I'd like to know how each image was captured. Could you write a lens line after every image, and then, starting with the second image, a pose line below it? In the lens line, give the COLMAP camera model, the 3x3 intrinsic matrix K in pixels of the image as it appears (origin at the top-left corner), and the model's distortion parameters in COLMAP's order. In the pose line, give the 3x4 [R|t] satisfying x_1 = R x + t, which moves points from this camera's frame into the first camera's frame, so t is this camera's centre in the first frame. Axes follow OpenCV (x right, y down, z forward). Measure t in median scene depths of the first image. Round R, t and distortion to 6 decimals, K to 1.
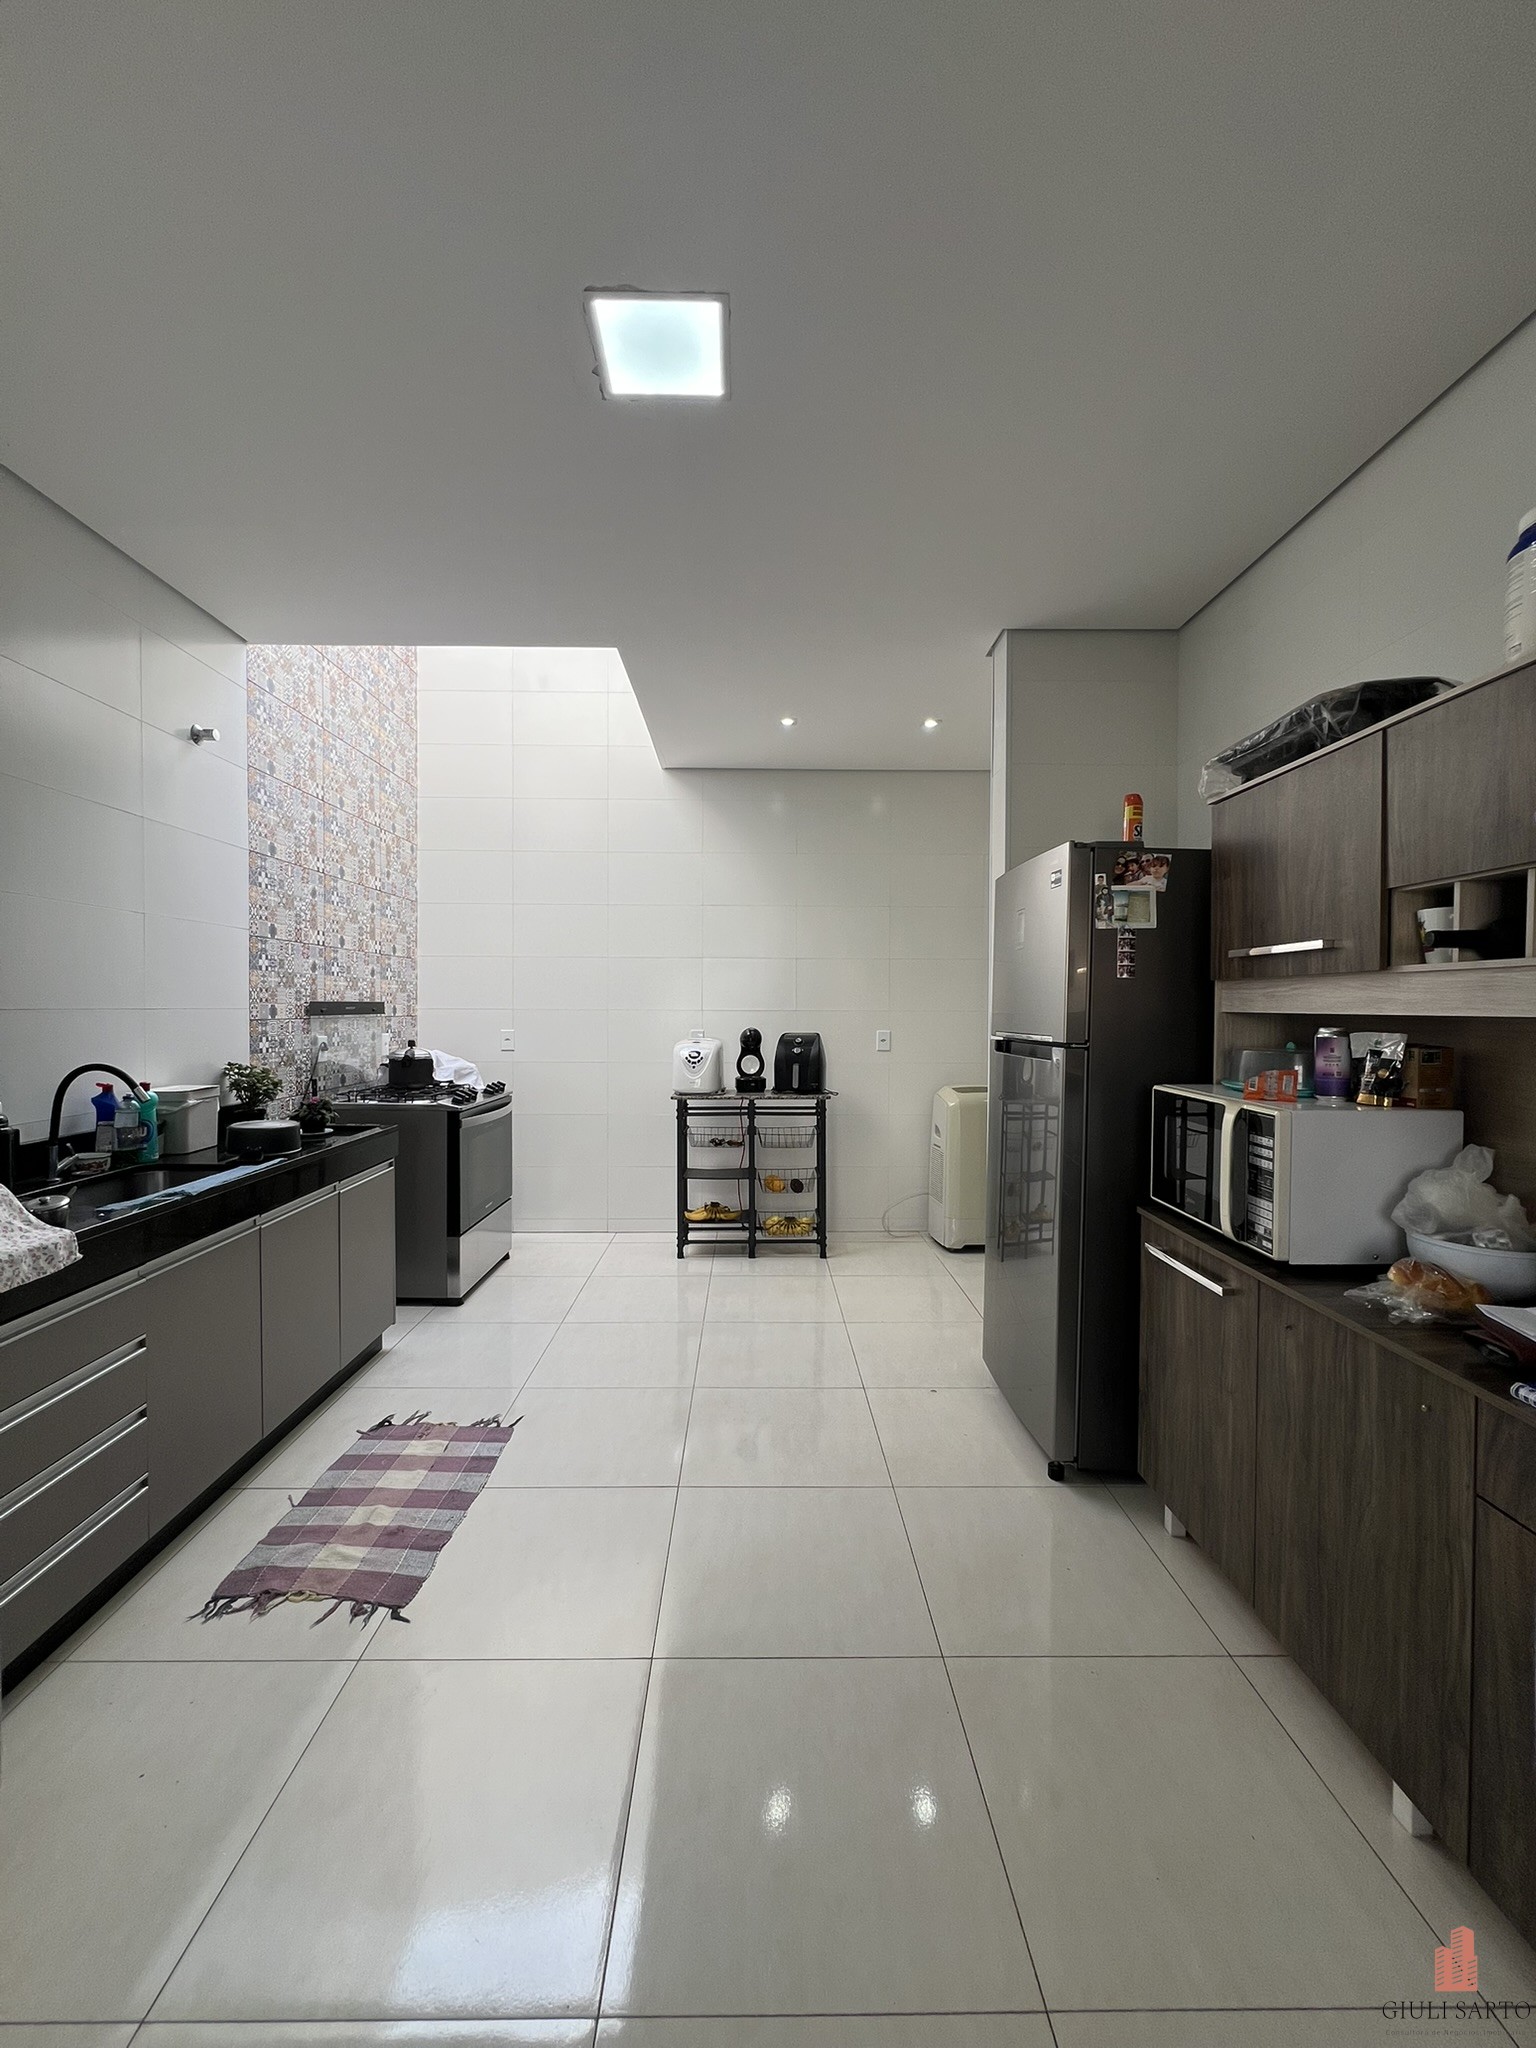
lens RADIAL K [[822.5, 0, 763.6], [0, 822.5, 1024.3], [0, 0, 1]] dist [-0.002144, 0.000809]
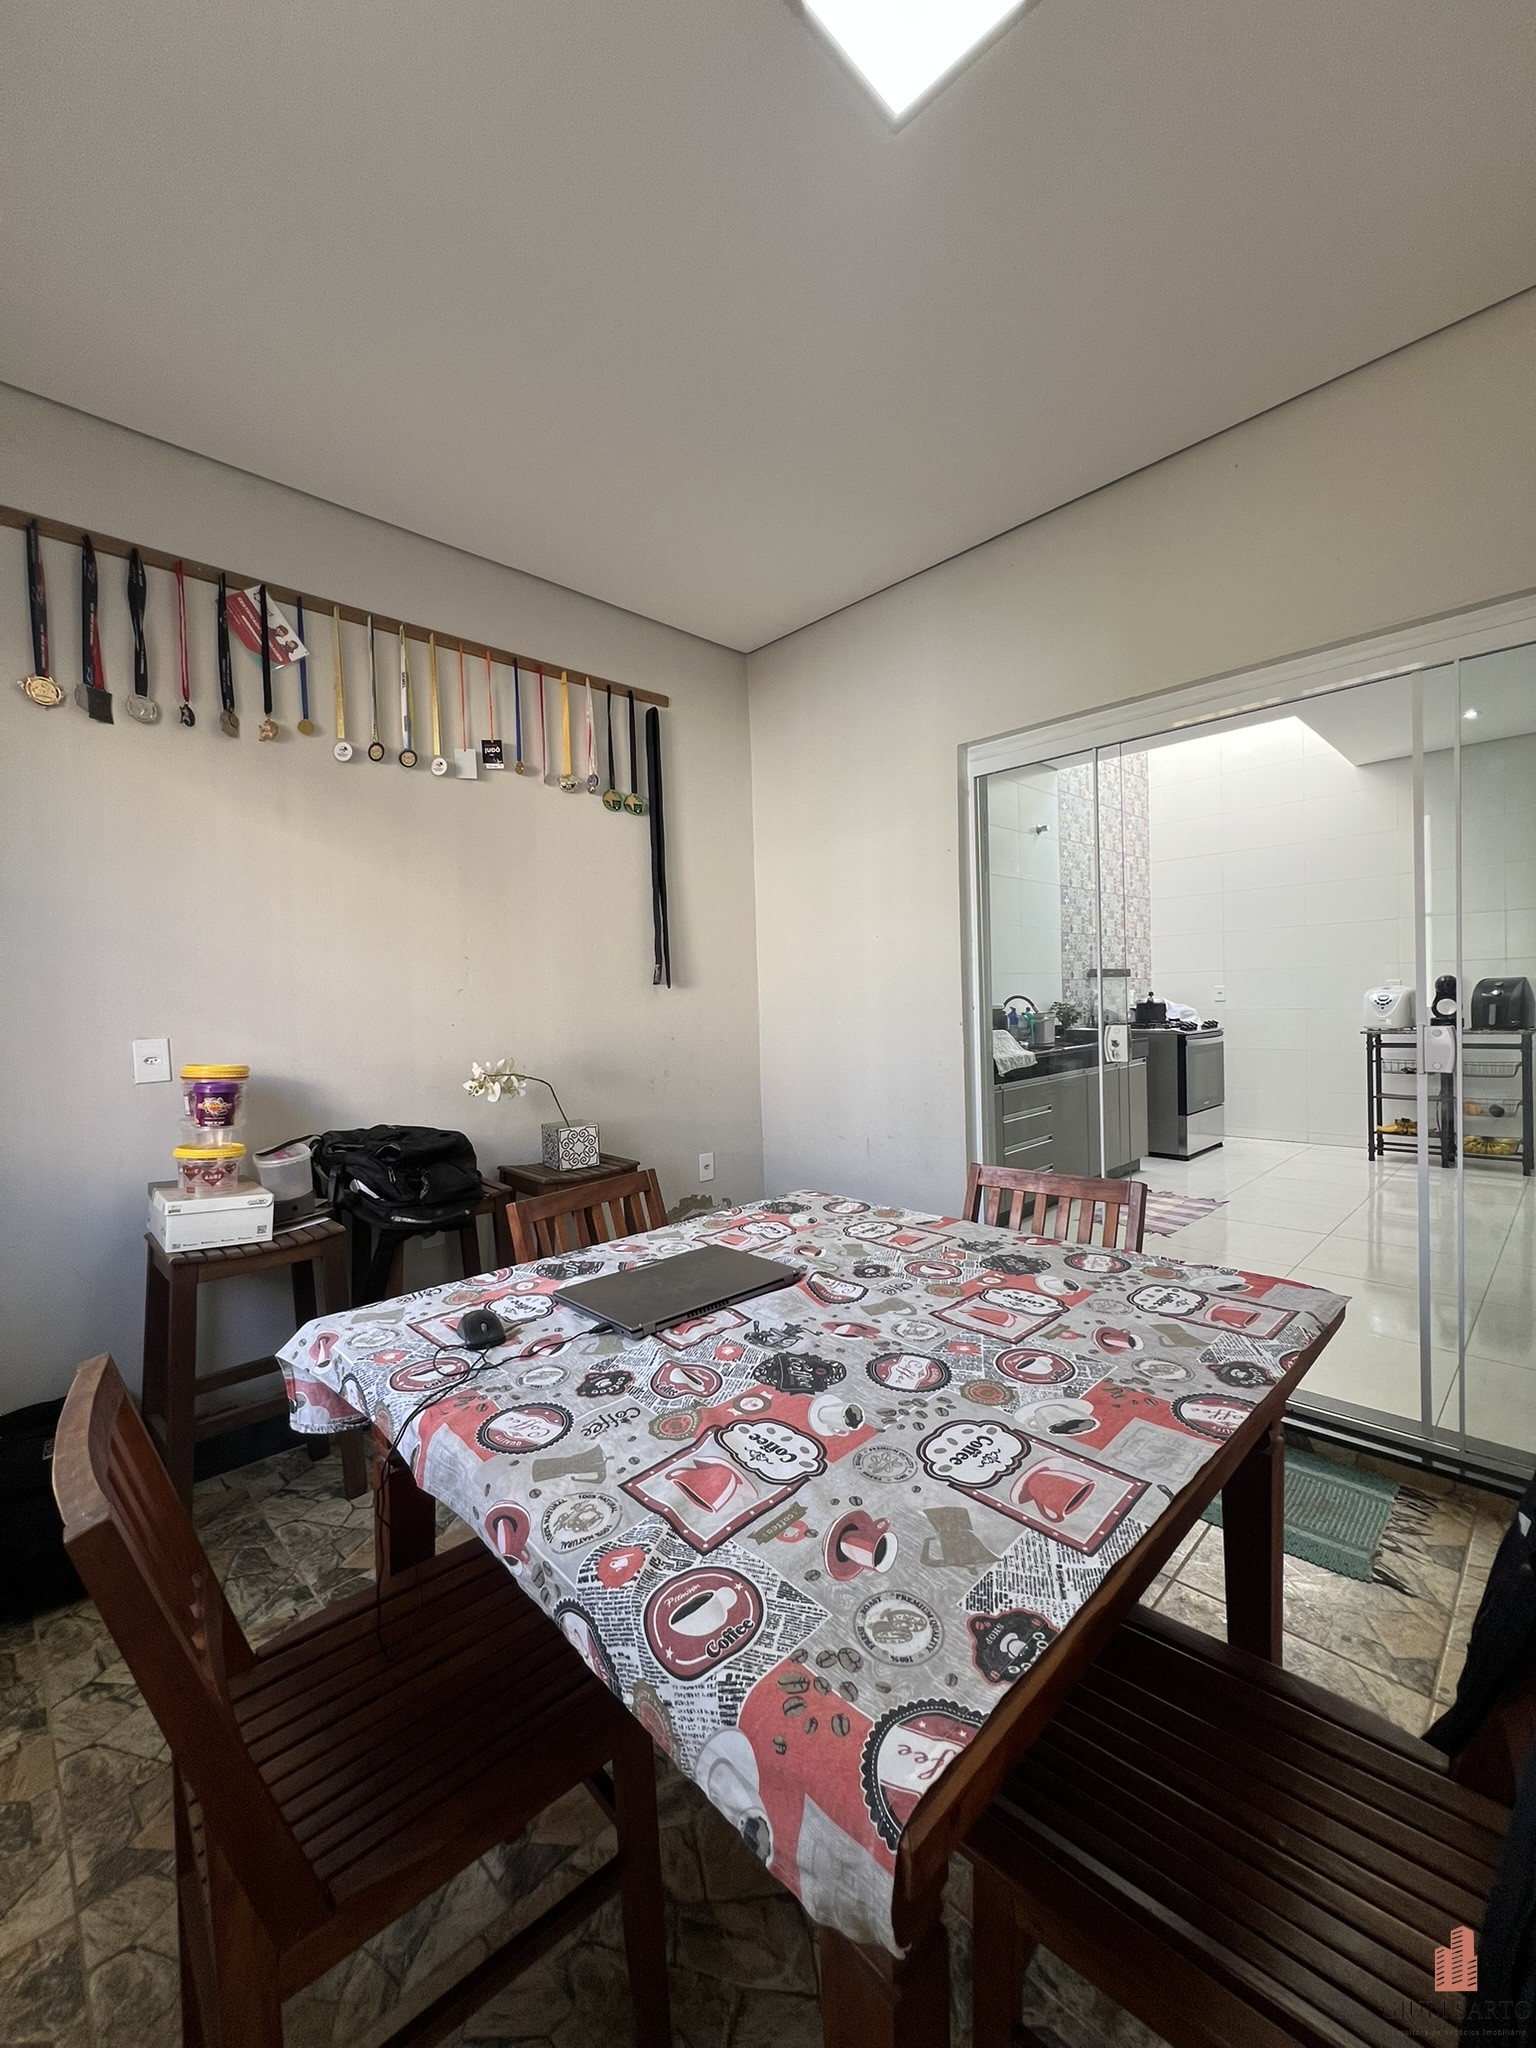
lens RADIAL K [[822.5, 0, 768.3], [0, 822.5, 1023.2], [0, 0, 1]] dist [-0.002144, 0.000809]
pose [[0.689267, -0.005937, -0.724483, 0.228379], [0.019271, 0.999763, 0.010141, 0.058329], [0.724251, -0.020952, 0.689218, -0.689752]]
